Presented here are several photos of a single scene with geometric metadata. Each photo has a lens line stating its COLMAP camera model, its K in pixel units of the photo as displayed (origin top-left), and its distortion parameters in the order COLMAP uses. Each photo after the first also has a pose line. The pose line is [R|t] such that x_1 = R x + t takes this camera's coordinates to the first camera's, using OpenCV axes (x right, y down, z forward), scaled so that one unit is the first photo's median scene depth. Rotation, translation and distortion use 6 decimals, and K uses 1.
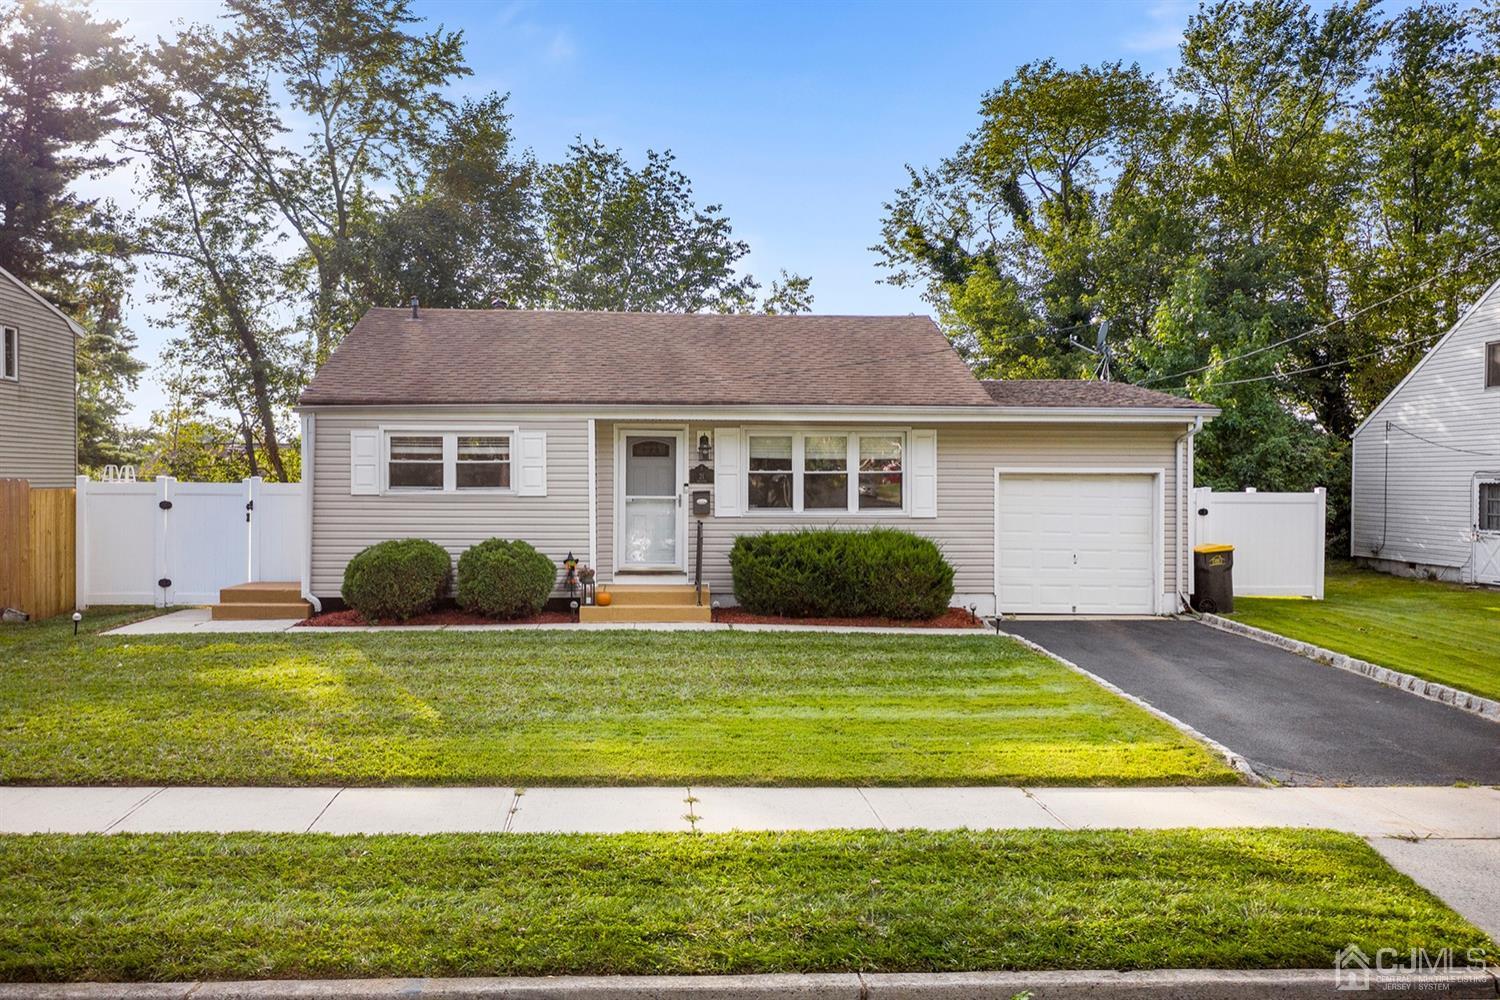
lens RADIAL K [[1209.9, 0, 757.9], [0, 1209.9, 500.2], [0, 0, 1]] dist [-0.000819, 0.009971]
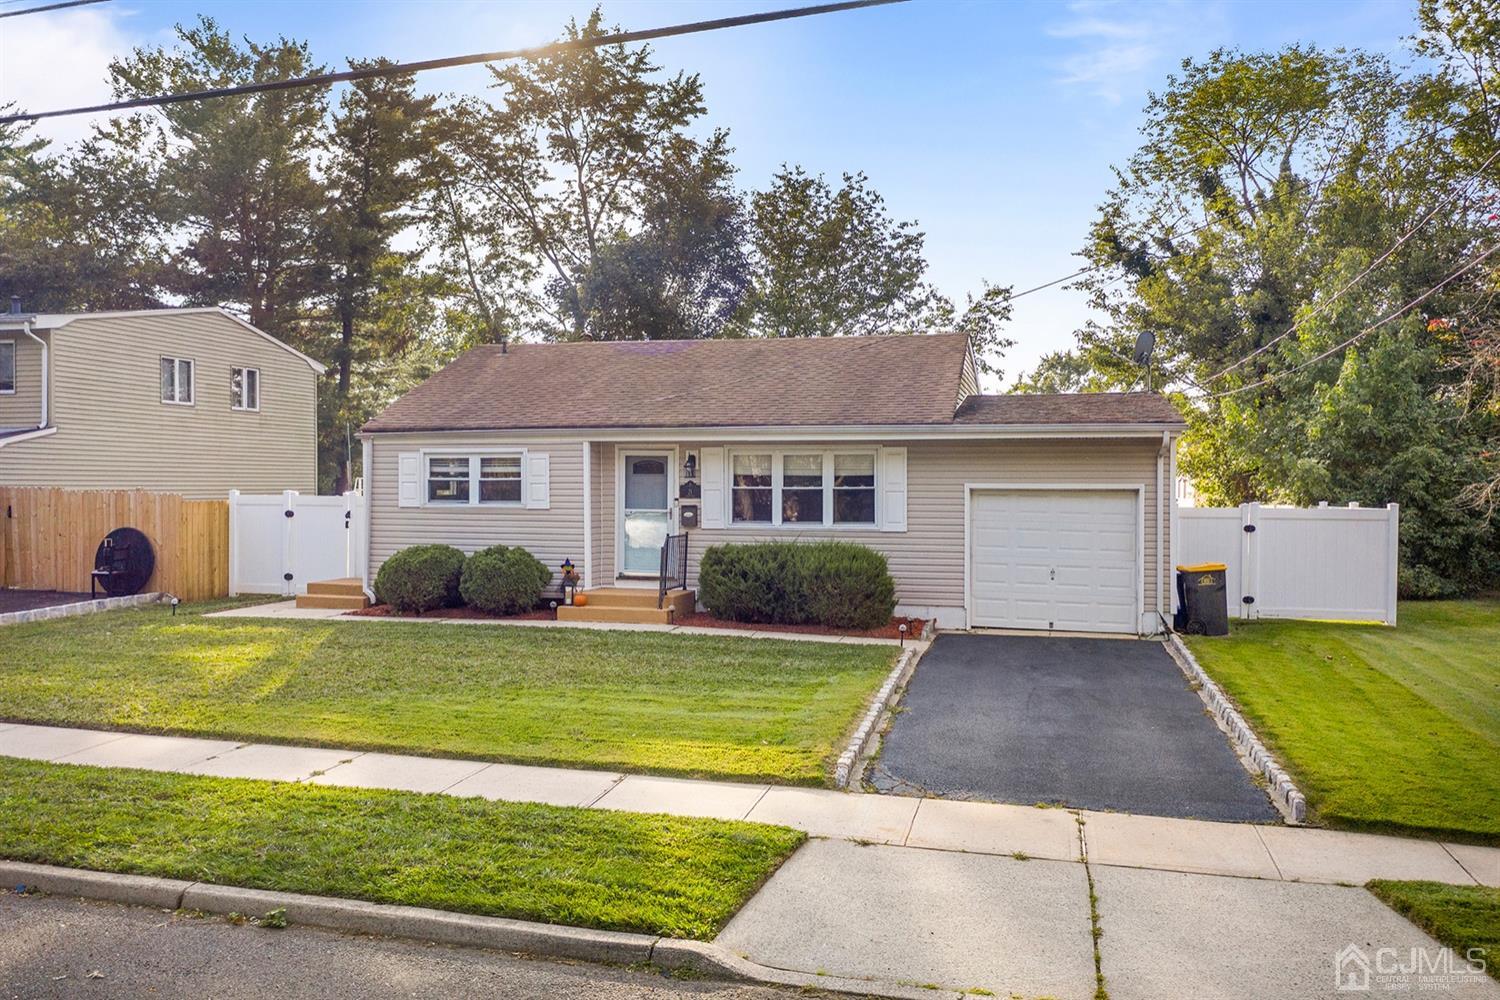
lens RADIAL K [[1209.9, 0, 757.9], [0, 1209.9, 500.2], [0, 0, 1]] dist [-0.000819, 0.009971]
pose [[0.948876, 0.004544, -0.315616, 0.355173], [-0.005565, 0.999982, -0.002335, -0.009691], [0.315600, 0.003972, 0.948884, -0.022845]]
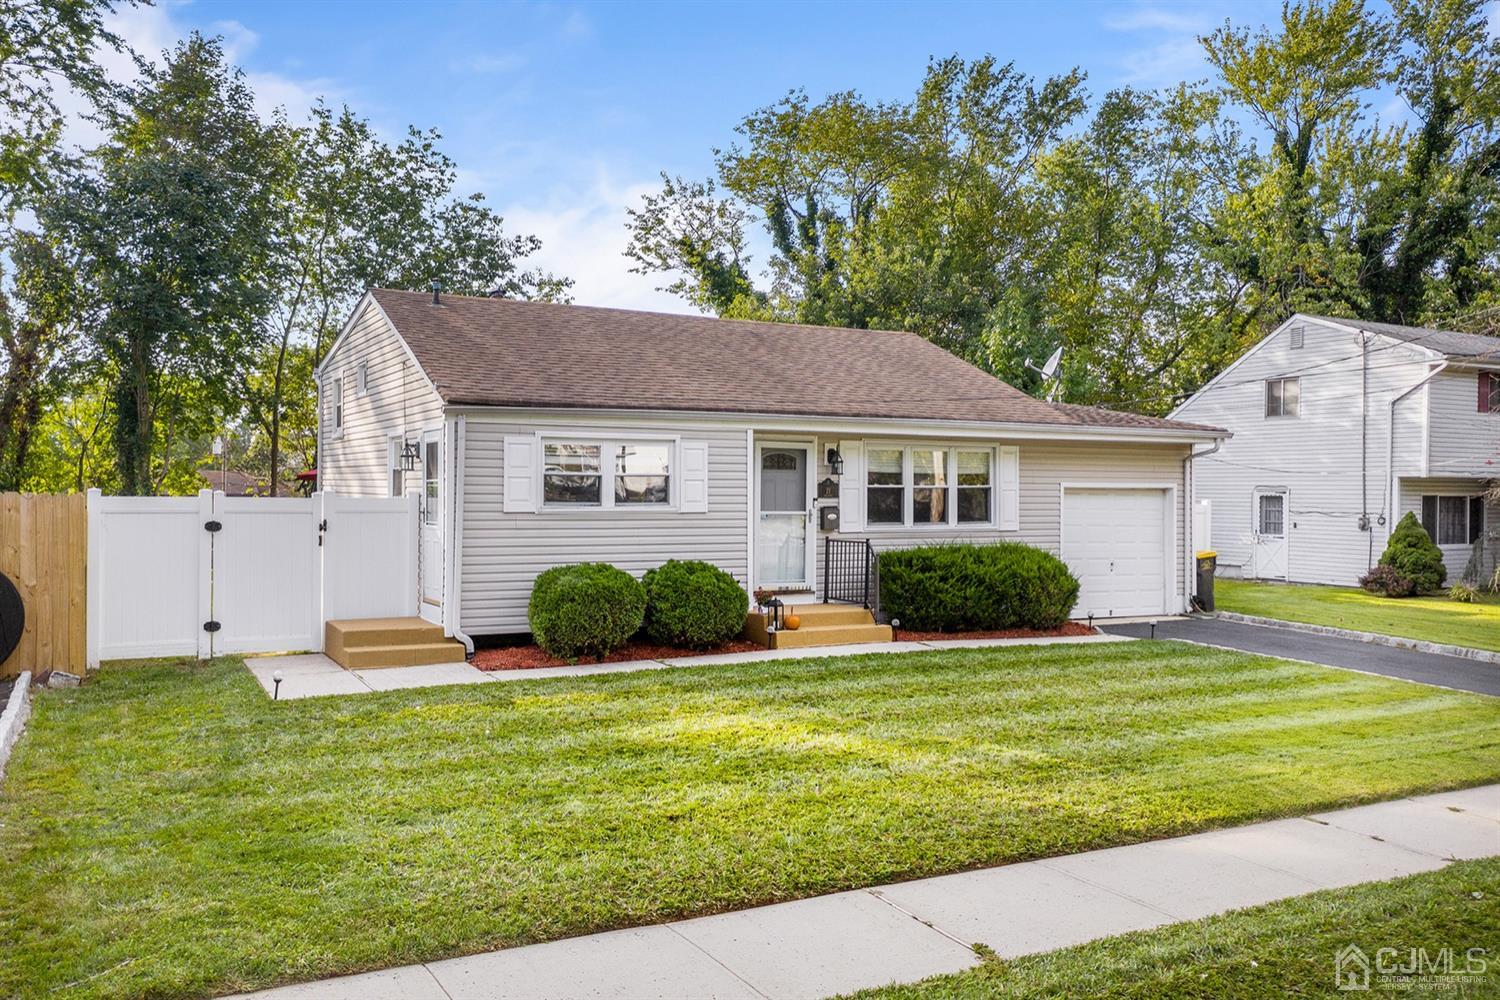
lens RADIAL K [[1217.0, 0, 750.0], [0, 1217.0, 500.0], [0, 0, 1]] dist [0.000964, 0.007296]
pose [[0.908577, -0.001748, 0.417715, -0.502499], [0.004178, 0.999979, -0.004903, -0.007592], [-0.417697, 0.006200, 0.908565, 0.145125]]
